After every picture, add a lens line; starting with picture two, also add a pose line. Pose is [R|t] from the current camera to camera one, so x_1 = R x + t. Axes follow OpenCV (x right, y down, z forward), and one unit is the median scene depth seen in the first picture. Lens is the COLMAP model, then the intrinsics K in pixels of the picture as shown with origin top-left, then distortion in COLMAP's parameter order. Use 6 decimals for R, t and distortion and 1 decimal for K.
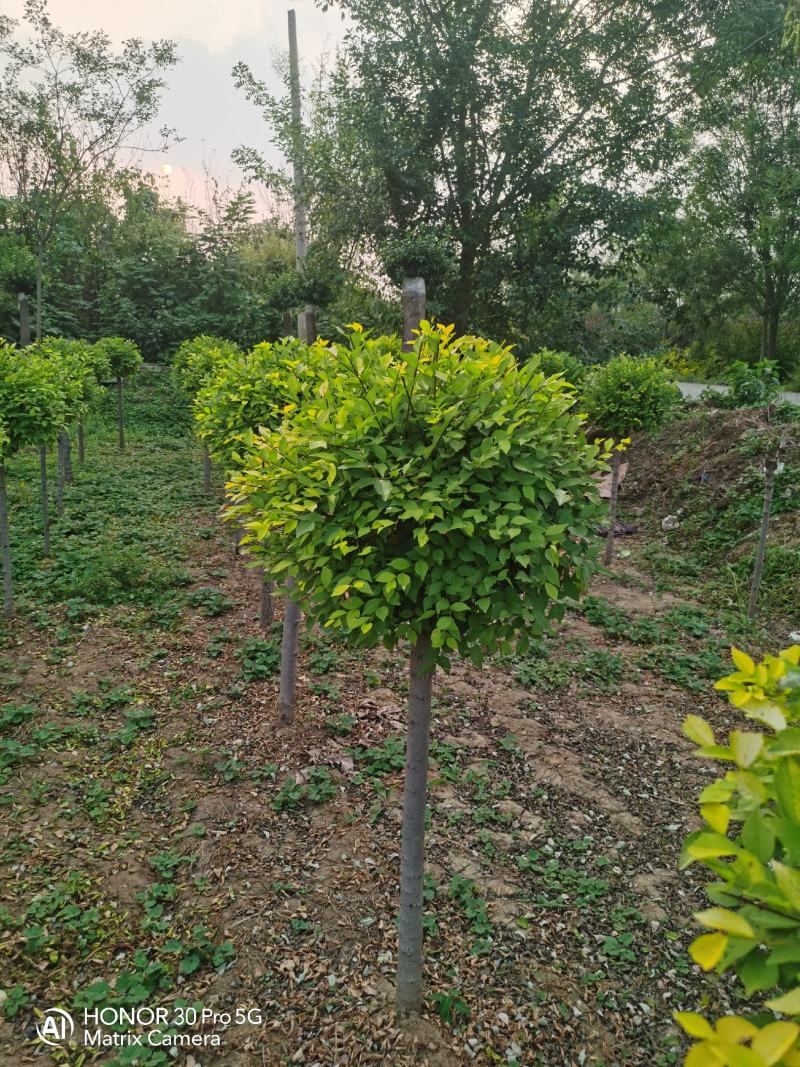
lens RADIAL K [[825.8, 0, 398.0], [0, 825.8, 531.8], [0, 0, 1]] dist [0.032585, -0.015271]
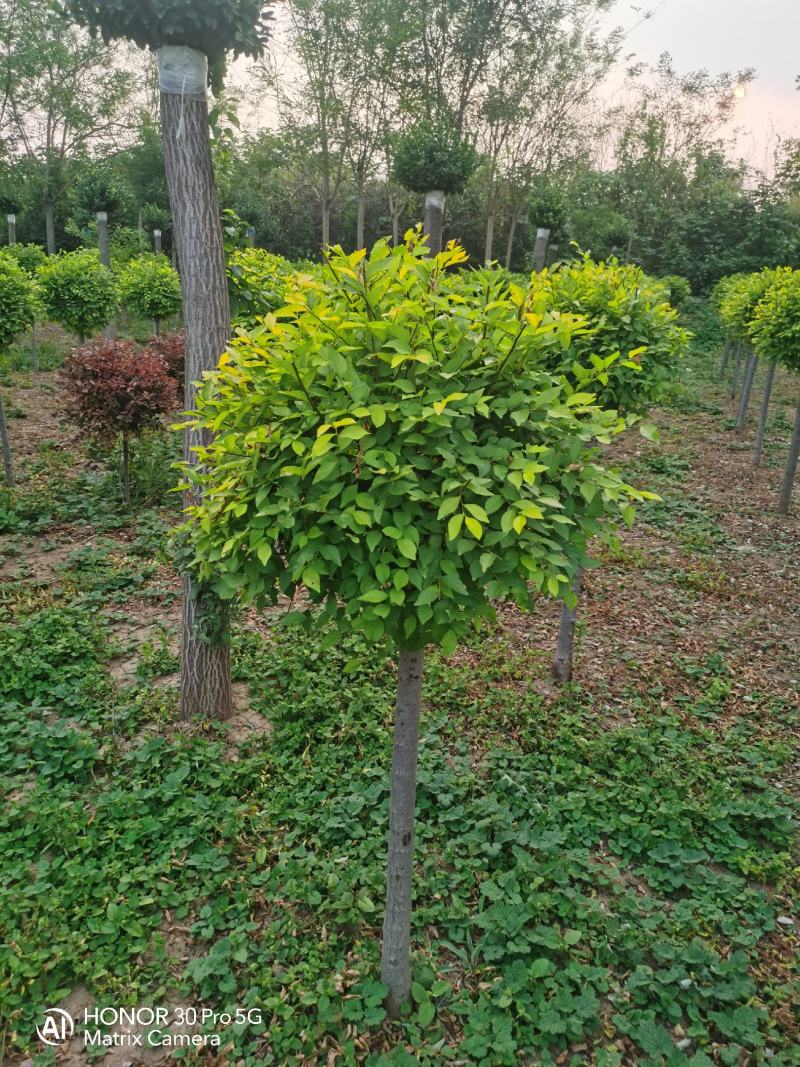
lens RADIAL K [[825.8, 0, 391.7], [0, 825.8, 525.6], [0, 0, 1]] dist [0.032585, -0.015271]
pose [[0.816956, 0.164805, -0.552650, 0.141906], [-0.131909, 0.986293, 0.099126, 0.128619], [0.561411, -0.008082, 0.827497, -0.527827]]
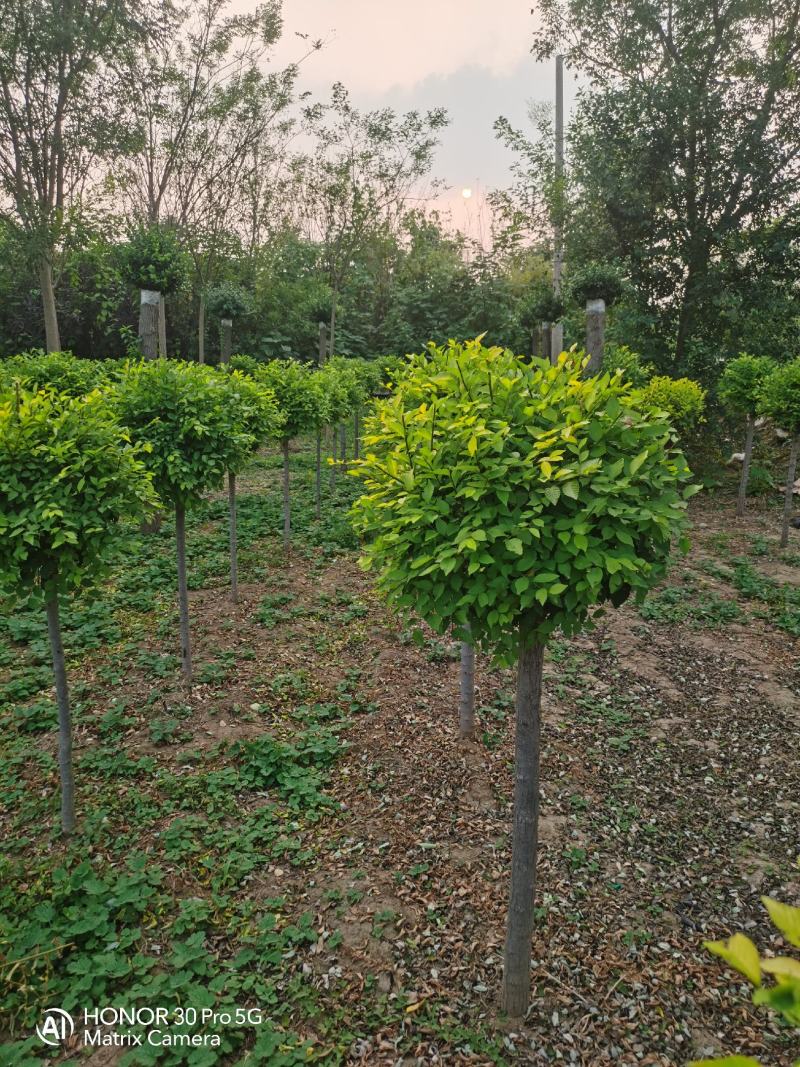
lens RADIAL K [[825.8, 0, 402.4], [0, 825.8, 534.6], [0, 0, 1]] dist [0.032585, -0.015271]
pose [[0.945078, 0.043490, -0.323939, 0.082315], [-0.048134, 0.998821, -0.006332, 0.033020], [0.323281, 0.021577, 0.946057, -0.129779]]
